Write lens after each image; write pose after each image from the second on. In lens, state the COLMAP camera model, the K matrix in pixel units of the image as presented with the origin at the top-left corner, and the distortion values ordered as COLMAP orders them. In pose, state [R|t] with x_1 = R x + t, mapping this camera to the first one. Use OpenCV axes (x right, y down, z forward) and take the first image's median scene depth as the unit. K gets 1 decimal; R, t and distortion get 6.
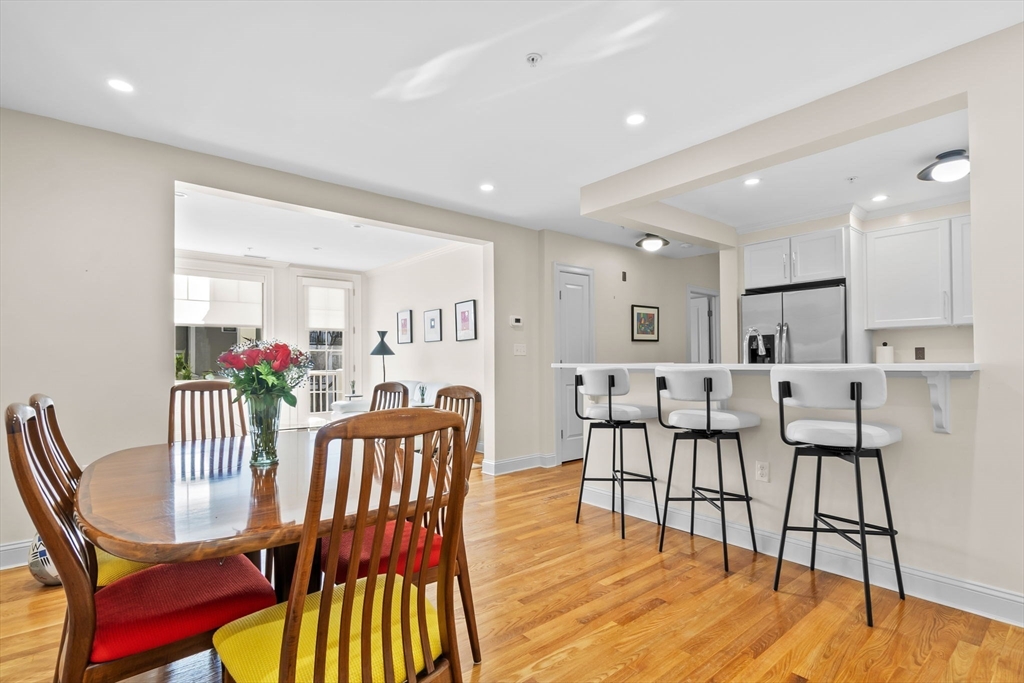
lens RADIAL K [[477.3, 0, 512.0], [0, 477.3, 355.8], [0, 0, 1]] dist [-0.005401, 0.000668]
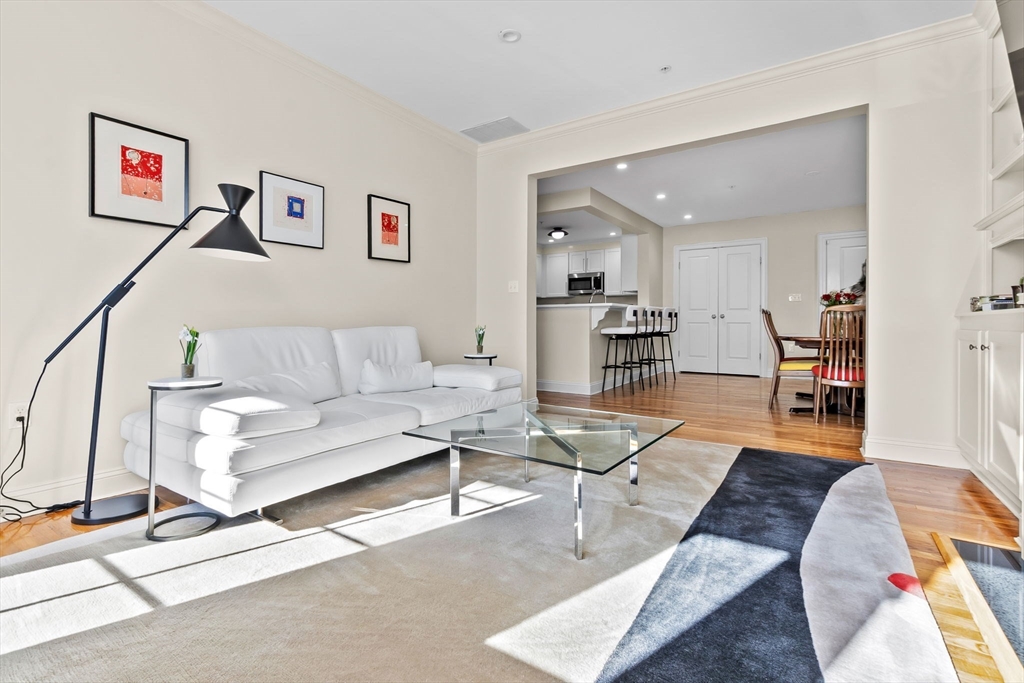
lens RADIAL K [[464.0, 0, 501.8], [0, 464.0, 325.5], [0, 0, 1]] dist [0.002496, -0.000365]
pose [[-0.268968, -0.004302, 0.963140, -1.018151], [-0.013833, 0.999904, 0.000603, 0.072650], [-0.963050, -0.013161, -0.269001, 1.414744]]
